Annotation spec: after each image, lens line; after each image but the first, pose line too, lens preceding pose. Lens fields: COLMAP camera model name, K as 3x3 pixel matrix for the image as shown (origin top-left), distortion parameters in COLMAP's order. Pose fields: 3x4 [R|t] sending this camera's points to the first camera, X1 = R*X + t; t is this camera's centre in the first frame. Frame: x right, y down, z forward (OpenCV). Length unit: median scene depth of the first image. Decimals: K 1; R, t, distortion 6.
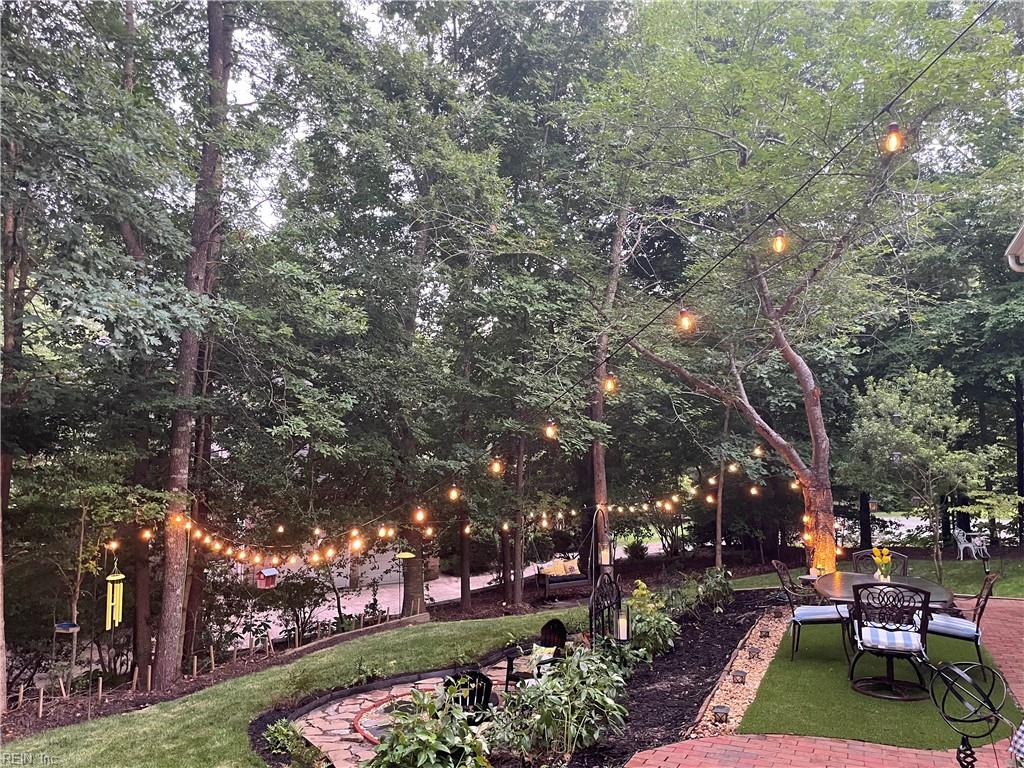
lens RADIAL K [[781.8, 0, 519.4], [0, 781.8, 382.0], [0, 0, 1]] dist [0.090654, -0.121069]
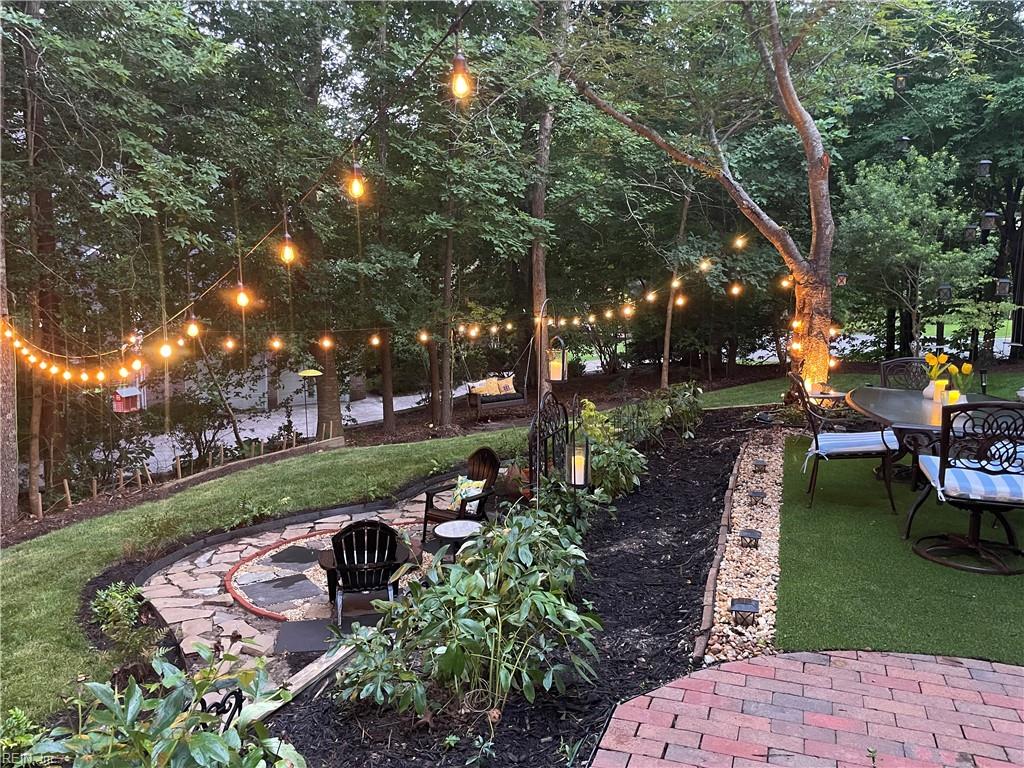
lens RADIAL K [[781.8, 0, 516.1], [0, 781.8, 373.7], [0, 0, 1]] dist [0.090654, -0.121069]
pose [[0.996989, -0.004666, 0.077405, 0.013456], [-0.011964, 0.976981, 0.212991, 0.048511], [-0.076617, -0.213276, 0.973983, 0.202355]]
